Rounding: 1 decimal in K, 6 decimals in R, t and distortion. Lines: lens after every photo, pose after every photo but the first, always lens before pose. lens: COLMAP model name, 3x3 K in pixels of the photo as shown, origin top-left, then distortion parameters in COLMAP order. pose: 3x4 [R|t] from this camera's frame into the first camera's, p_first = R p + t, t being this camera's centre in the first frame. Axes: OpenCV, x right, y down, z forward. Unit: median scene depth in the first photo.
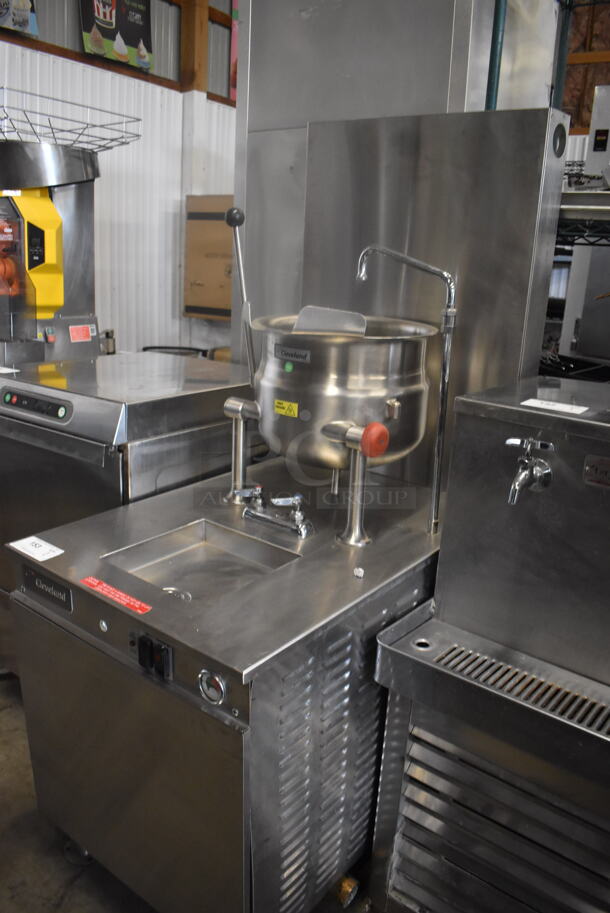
lens RADIAL K [[699.9, 0, 305.0], [0, 699.9, 456.5], [0, 0, 1]] dist [-0.073075, -0.001171]
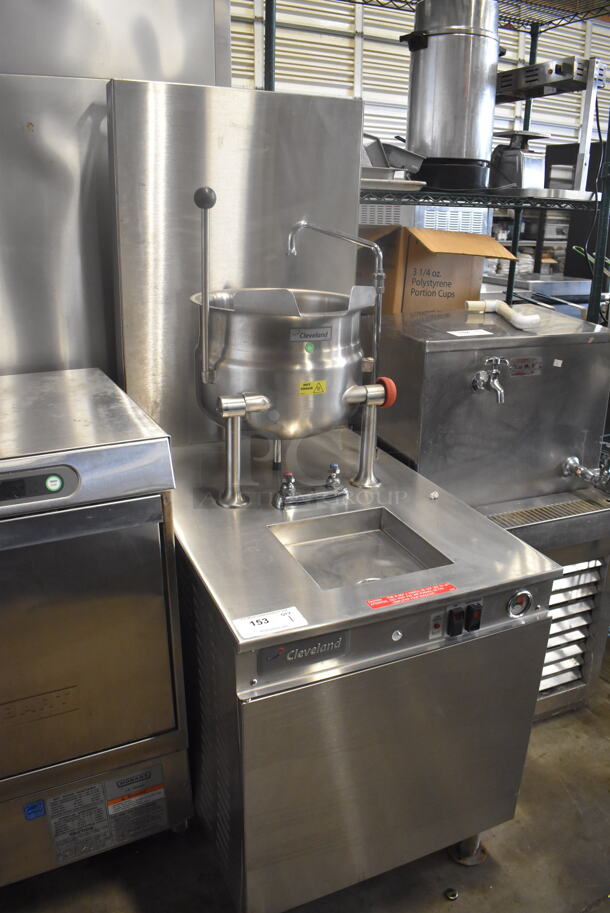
lens RADIAL K [[699.9, 0, 305.0], [0, 699.9, 456.5], [0, 0, 1]] dist [-0.073075, -0.001171]
pose [[0.474062, -0.335129, 0.814219, -0.829115], [0.234556, 0.939384, 0.250081, -0.214898], [-0.848675, 0.072426, 0.523933, 0.433587]]
